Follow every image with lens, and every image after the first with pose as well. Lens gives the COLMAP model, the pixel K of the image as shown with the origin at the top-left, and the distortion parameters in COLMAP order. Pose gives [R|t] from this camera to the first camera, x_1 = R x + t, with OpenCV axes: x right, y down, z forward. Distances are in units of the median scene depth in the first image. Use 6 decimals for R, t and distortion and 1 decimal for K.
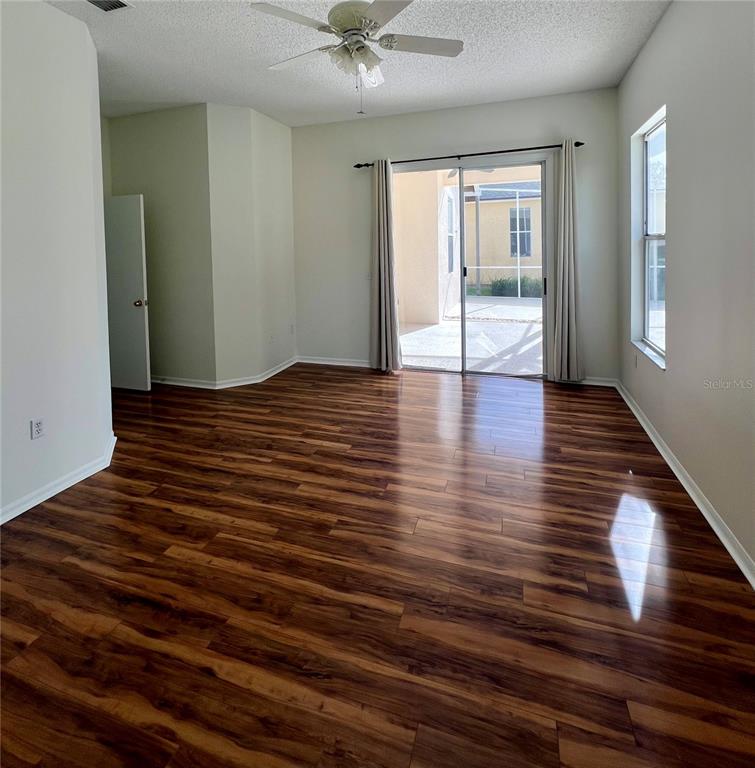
lens RADIAL K [[397.8, 0, 380.9], [0, 397.8, 382.4], [0, 0, 1]] dist [-0.000840, 0.000698]
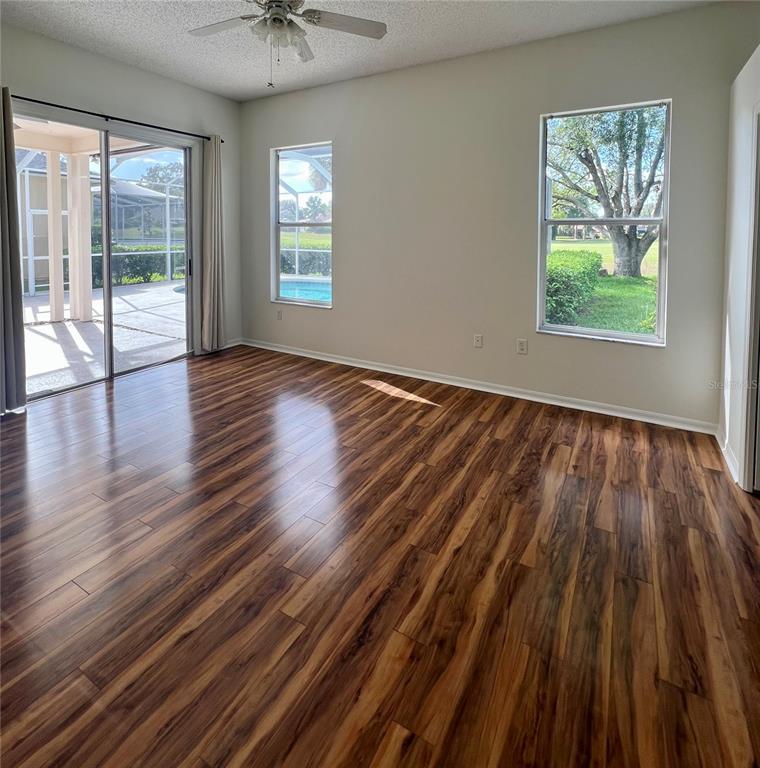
lens RADIAL K [[397.8, 0, 383.4], [0, 397.8, 382.4], [0, 0, 1]] dist [-0.000840, 0.000698]
pose [[0.205799, -0.322786, 0.923827, -1.132482], [0.303731, 0.918482, 0.253257, -0.128776], [-0.930266, 0.228475, 0.287062, 0.553201]]
